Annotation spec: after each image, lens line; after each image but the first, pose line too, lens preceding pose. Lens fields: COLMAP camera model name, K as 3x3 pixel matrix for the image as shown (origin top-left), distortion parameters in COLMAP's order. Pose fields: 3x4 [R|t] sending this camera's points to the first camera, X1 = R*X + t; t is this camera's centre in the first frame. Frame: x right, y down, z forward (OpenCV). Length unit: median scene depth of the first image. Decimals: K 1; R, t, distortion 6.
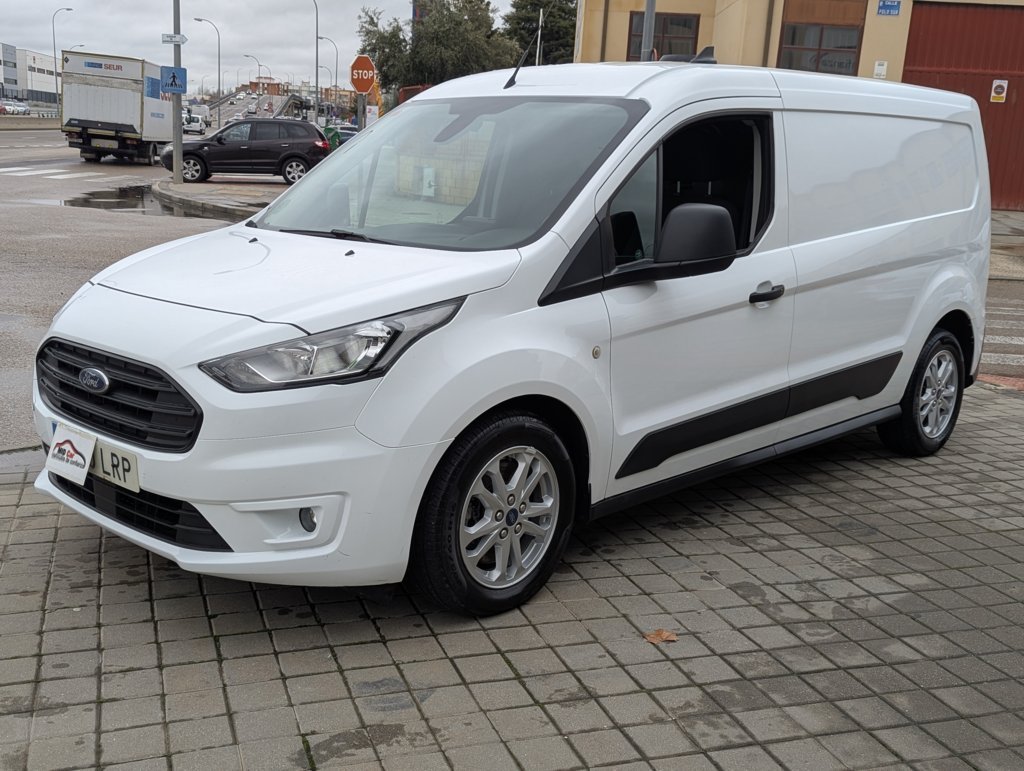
lens RADIAL K [[1098.5, 0, 495.9], [0, 1098.5, 397.3], [0, 0, 1]] dist [0.042778, 0.000000]
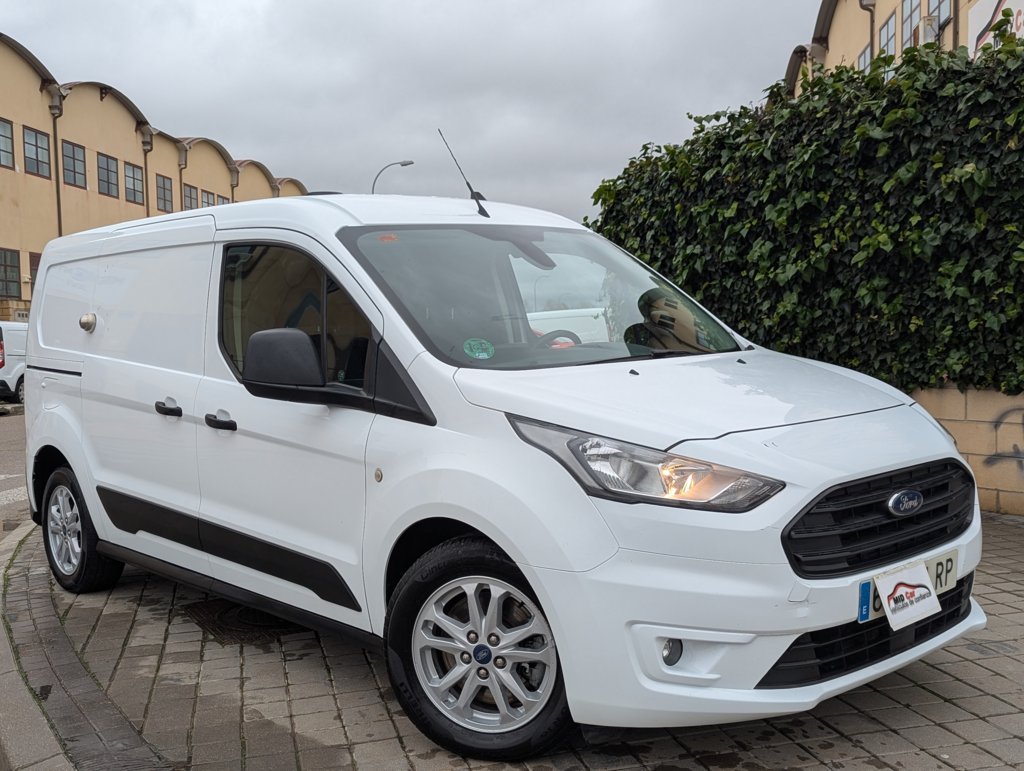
lens RADIAL K [[1098.5, 0, 506.1], [0, 1098.5, 394.8], [0, 0, 1]] dist [0.042778, 0.000000]
pose [[0.074549, -0.105122, 0.991661, -1.151088], [0.254996, 0.963377, 0.082954, -0.234501], [-0.964064, 0.246685, 0.098625, 1.070927]]
